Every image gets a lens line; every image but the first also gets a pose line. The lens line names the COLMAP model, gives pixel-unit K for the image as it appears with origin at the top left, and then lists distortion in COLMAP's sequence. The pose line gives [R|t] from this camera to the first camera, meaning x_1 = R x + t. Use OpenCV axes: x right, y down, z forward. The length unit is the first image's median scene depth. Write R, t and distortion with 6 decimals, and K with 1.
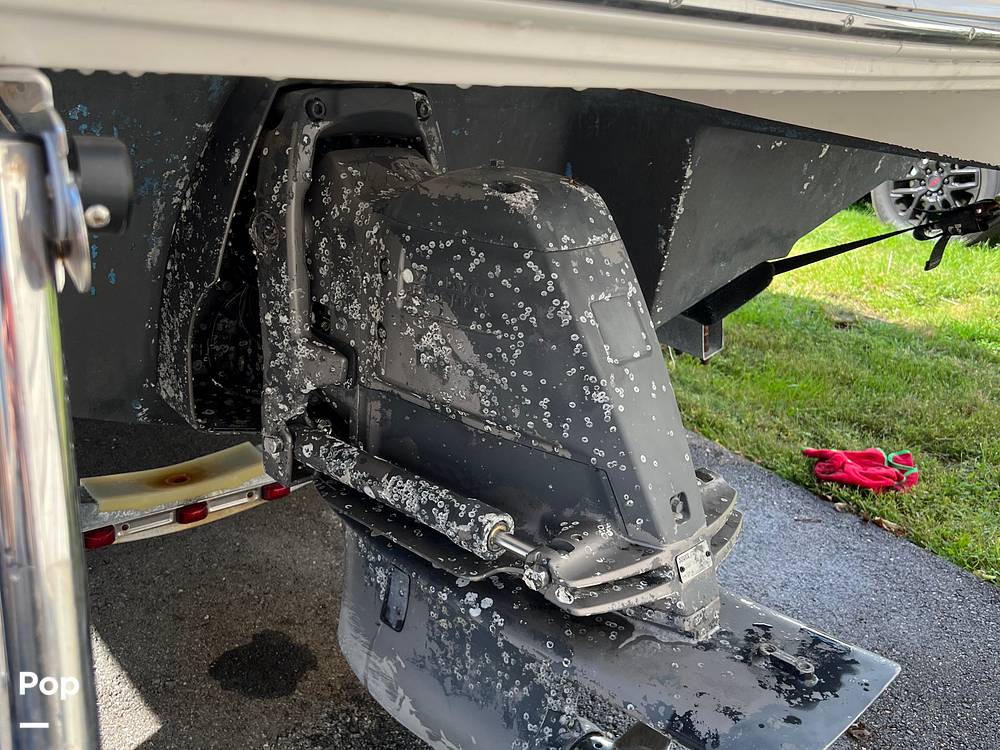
lens RADIAL K [[1005.0, 0, 502.1], [0, 1005.0, 378.1], [0, 0, 1]] dist [0.049484, 0.000000]
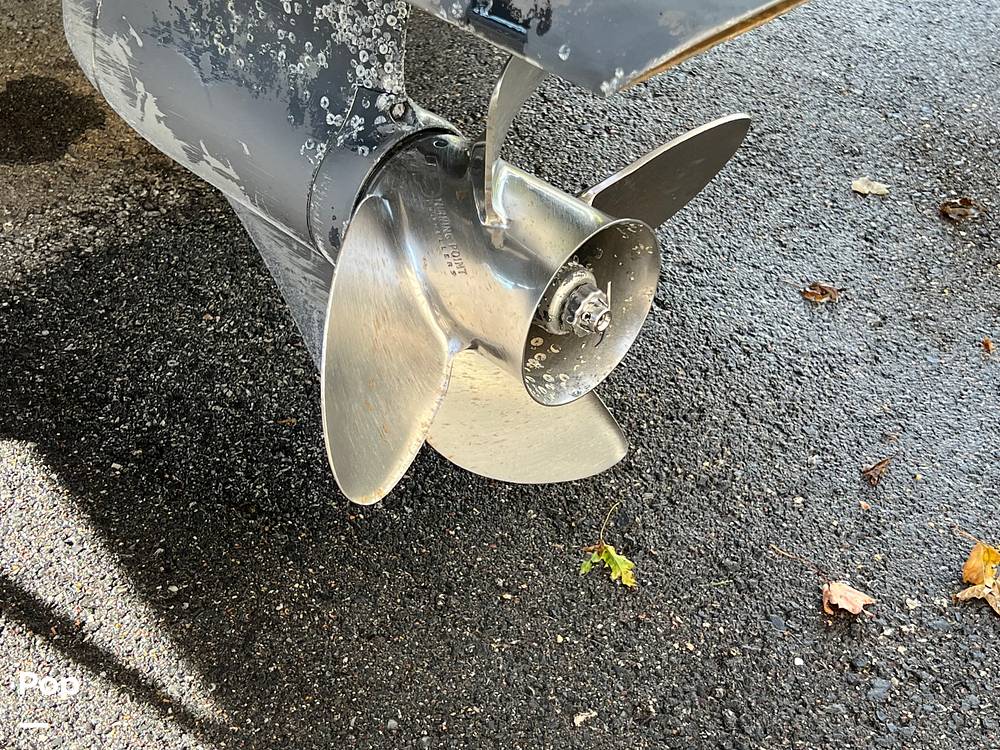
lens RADIAL K [[1406.5, 0, 500.5], [0, 1406.5, 371.0], [0, 0, 1]] dist [0.125337, 0.000000]
pose [[0.998726, -0.002639, -0.050387, 0.158640], [0.019335, 0.942420, 0.333871, 0.200539], [0.046605, -0.334420, 0.941271, 0.175324]]
